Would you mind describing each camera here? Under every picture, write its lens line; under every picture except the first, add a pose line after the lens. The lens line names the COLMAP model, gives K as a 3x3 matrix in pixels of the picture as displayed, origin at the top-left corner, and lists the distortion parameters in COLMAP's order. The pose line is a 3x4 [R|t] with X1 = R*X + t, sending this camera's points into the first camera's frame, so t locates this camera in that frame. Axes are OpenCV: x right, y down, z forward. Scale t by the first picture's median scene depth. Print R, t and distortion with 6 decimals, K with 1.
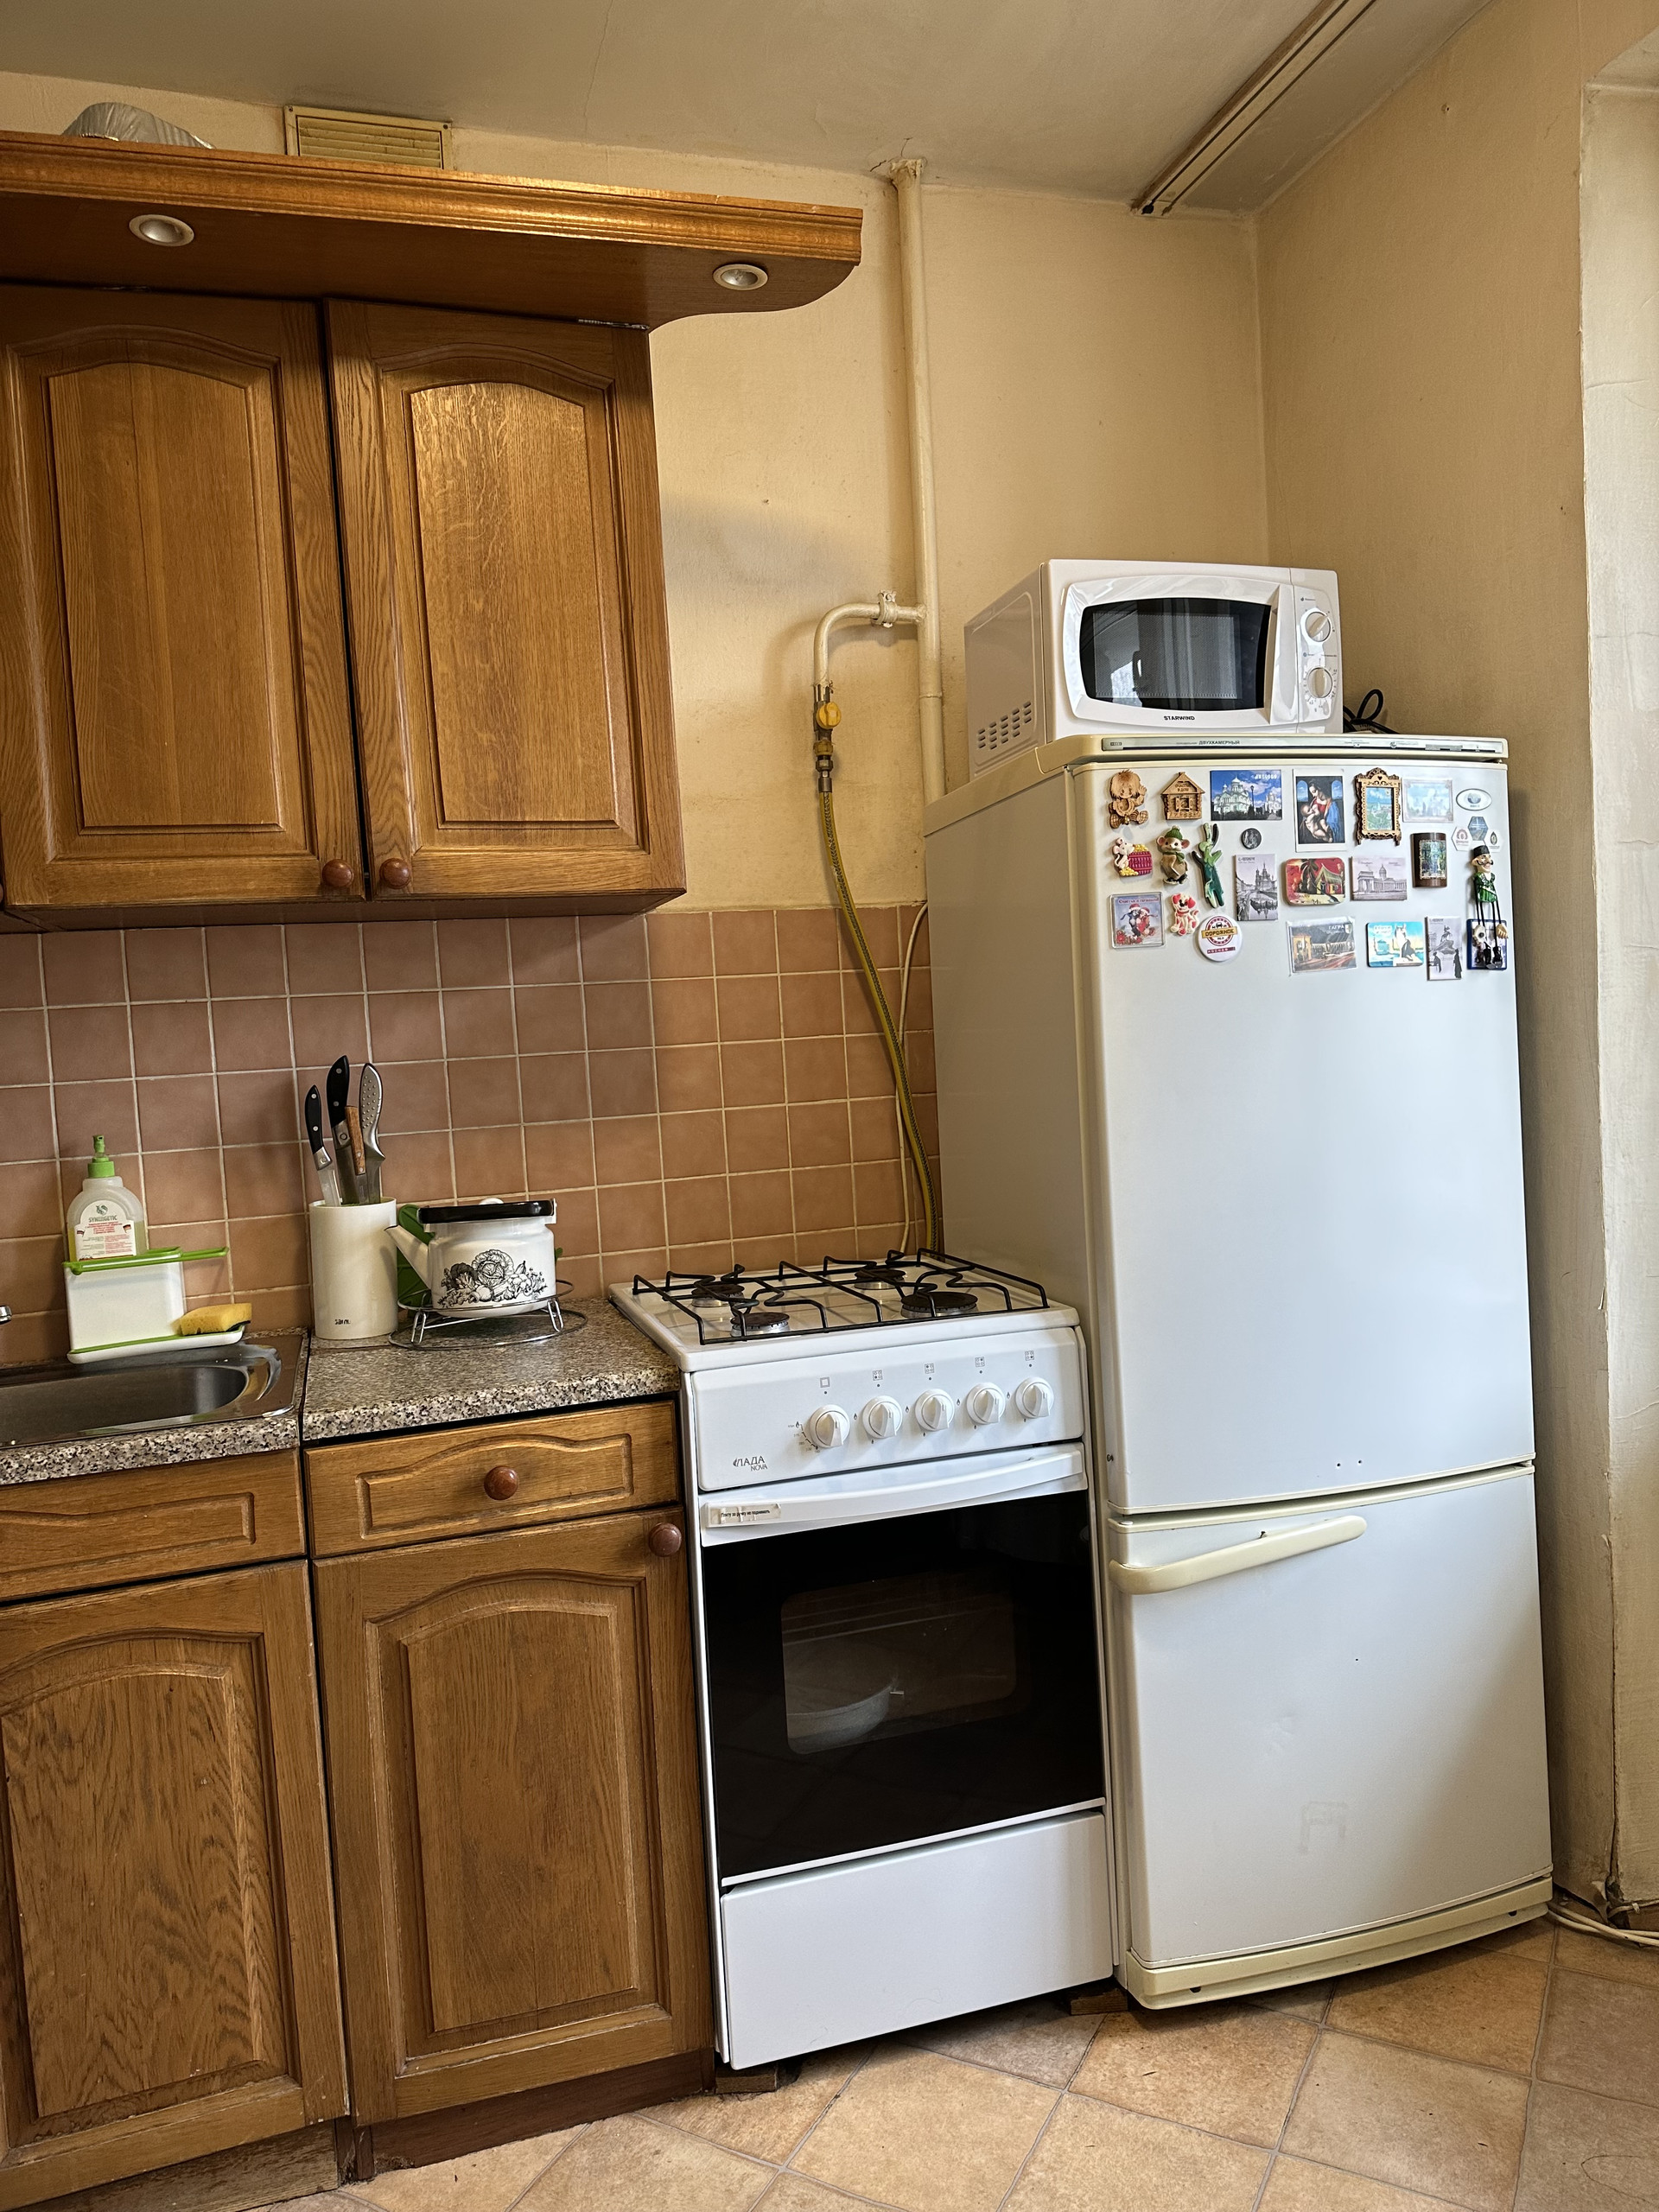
lens RADIAL K [[1539.1, 0, 818.5], [0, 1539.1, 1103.2], [0, 0, 1]] dist [0.072799, -0.095818]
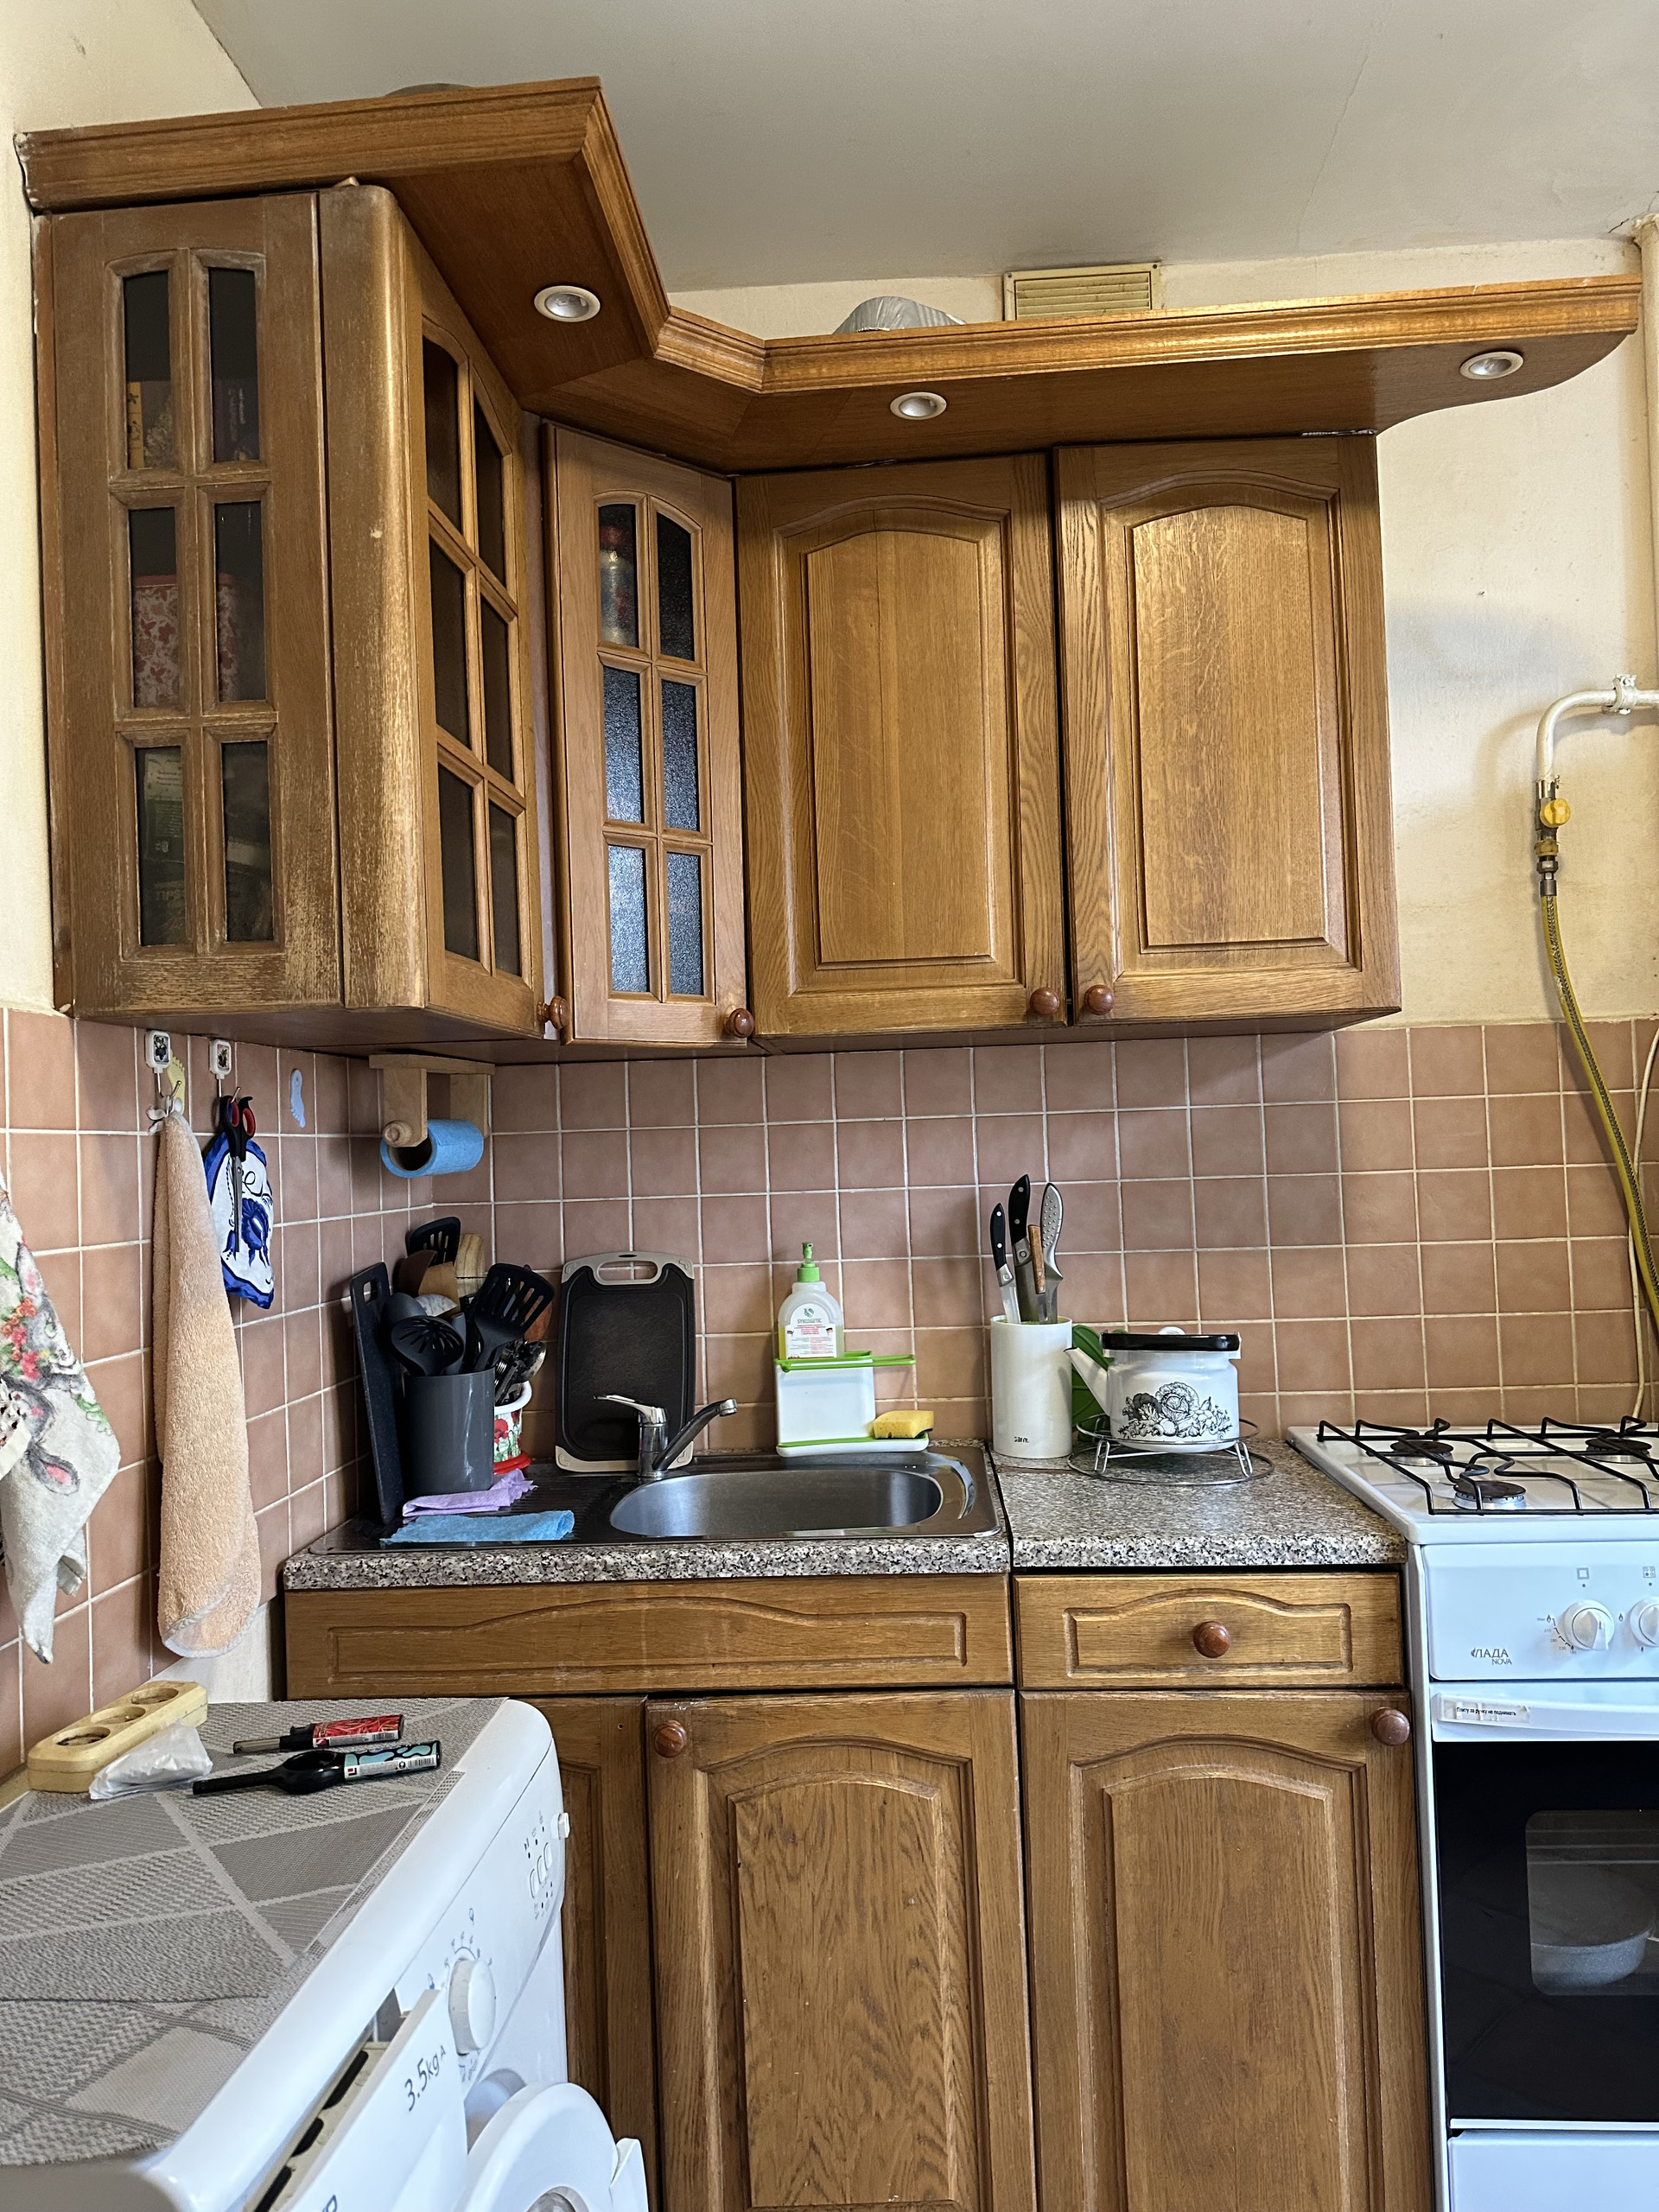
lens RADIAL K [[1539.1, 0, 820.1], [0, 1539.1, 1111.8], [0, 0, 1]] dist [0.072799, -0.095818]
pose [[0.935838, 0.016126, -0.352061, -0.090642], [-0.035854, 0.998126, -0.049586, -0.019674], [0.350602, 0.059027, 0.934663, 0.005859]]
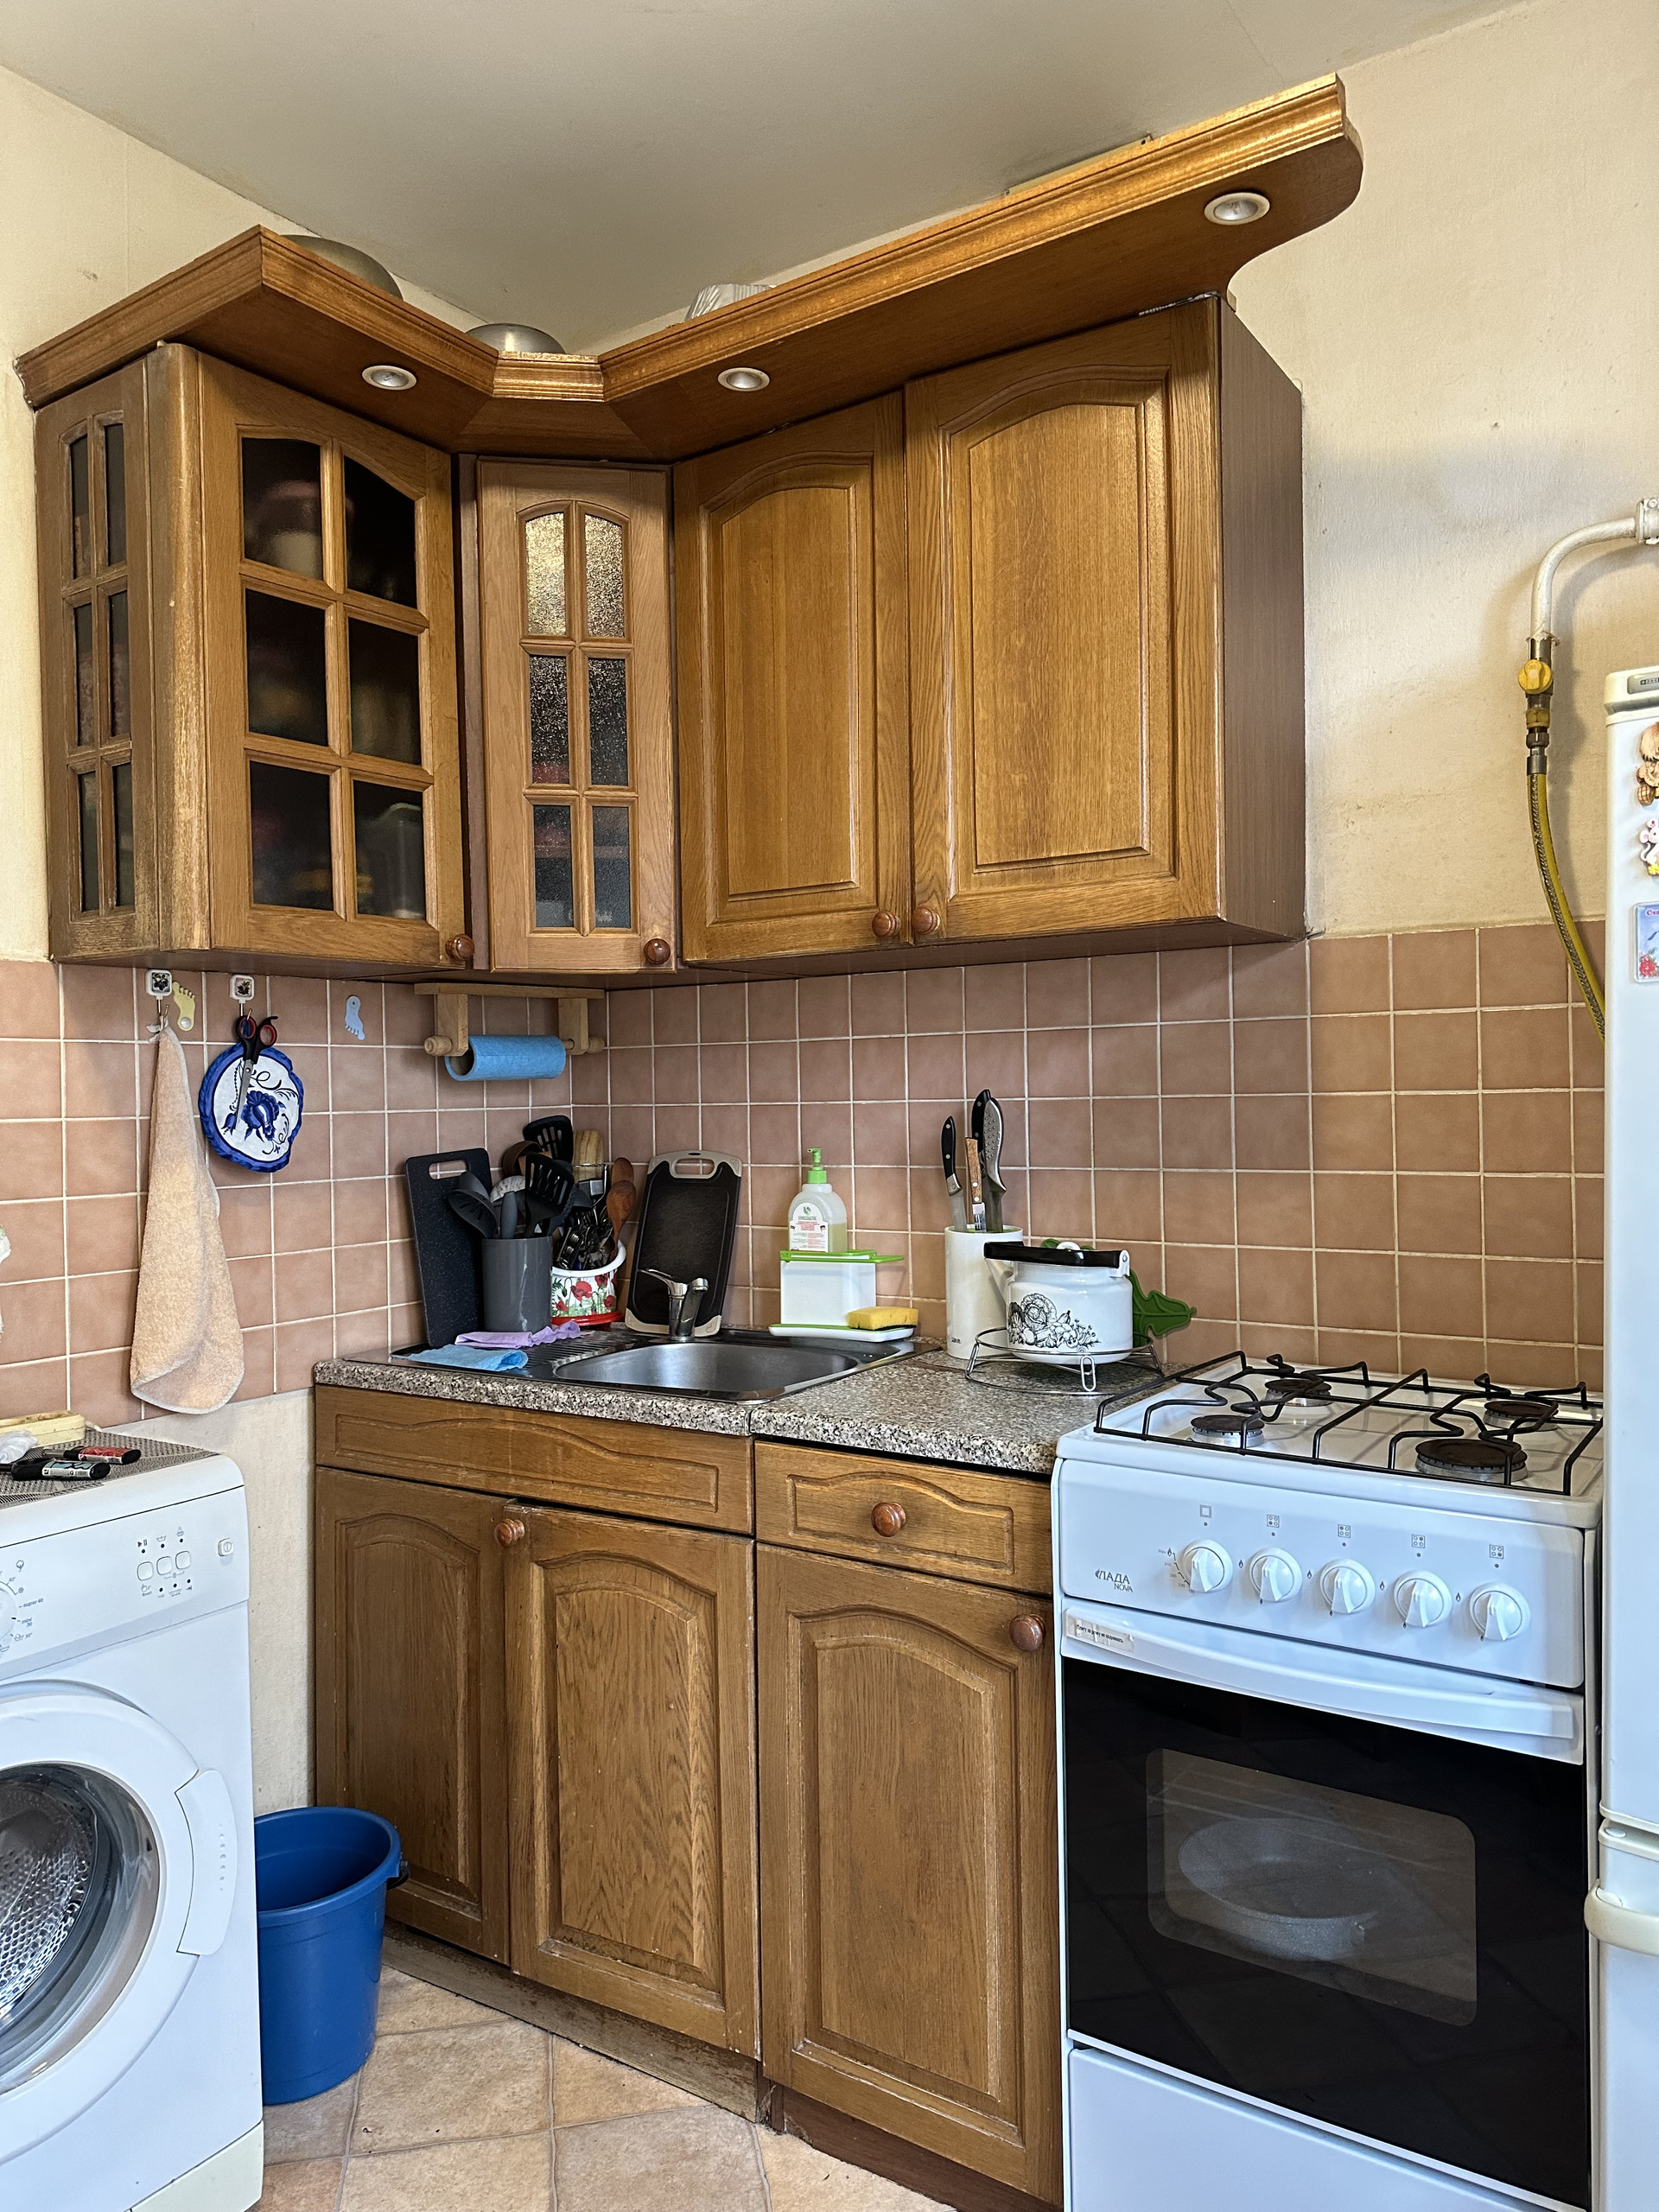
lens RADIAL K [[1539.1, 0, 824.5], [0, 1539.1, 1098.4], [0, 0, 1]] dist [0.072799, -0.095818]
pose [[0.631871, 0.049439, -0.773495, 0.493078], [-0.056033, 0.998266, 0.018032, -0.042747], [0.773046, 0.031947, 0.633546, 0.293054]]
